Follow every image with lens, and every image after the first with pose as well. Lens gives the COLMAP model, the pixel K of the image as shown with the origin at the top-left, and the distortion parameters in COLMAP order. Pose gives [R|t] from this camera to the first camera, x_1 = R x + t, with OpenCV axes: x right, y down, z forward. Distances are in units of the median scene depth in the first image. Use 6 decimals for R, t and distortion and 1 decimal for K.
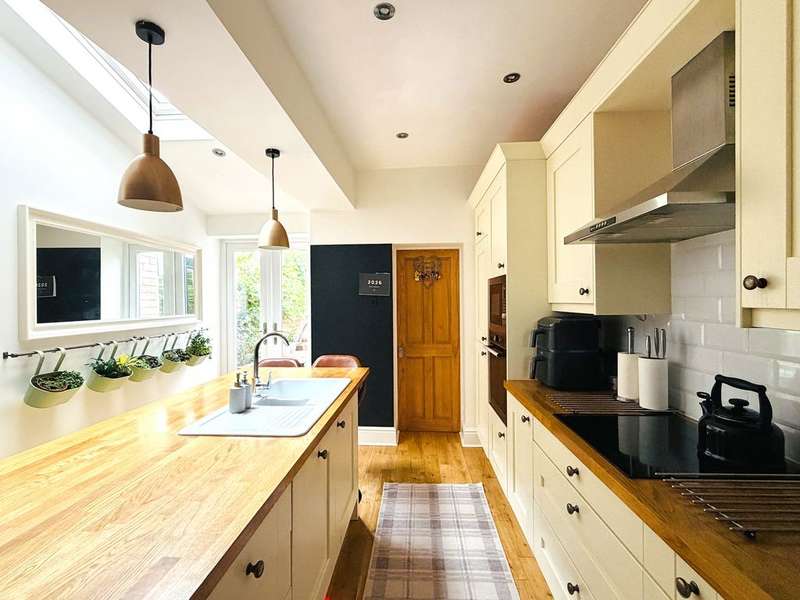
lens RADIAL K [[373.5, 0, 400.2], [0, 373.5, 298.8], [0, 0, 1]] dist [0.009152, 0.001362]
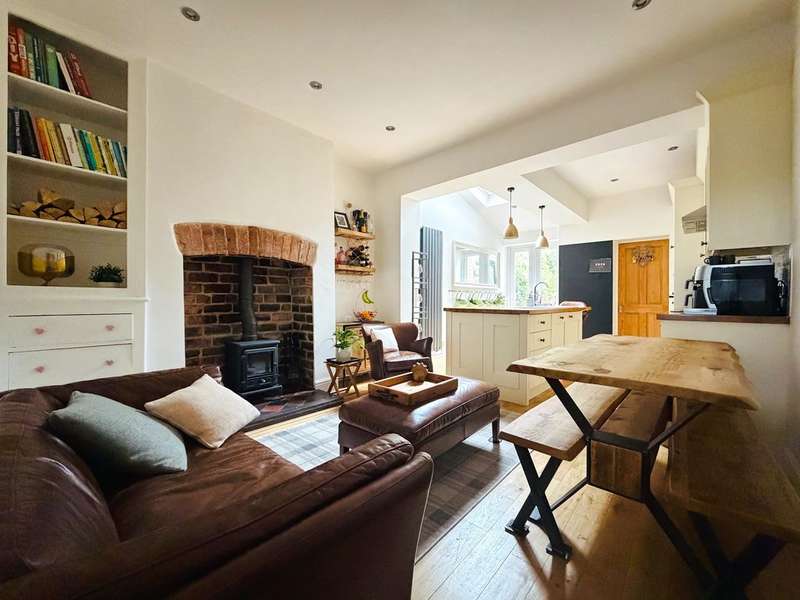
lens RADIAL K [[329.6, 0, 400.0], [0, 329.6, 300.0], [0, 0, 1]] dist [-0.000393, -0.000045]
pose [[0.772510, 0.013100, -0.634867, 0.184988], [-0.009038, 0.999913, 0.009634, 0.114032], [0.634938, -0.001704, 0.772561, -0.738984]]
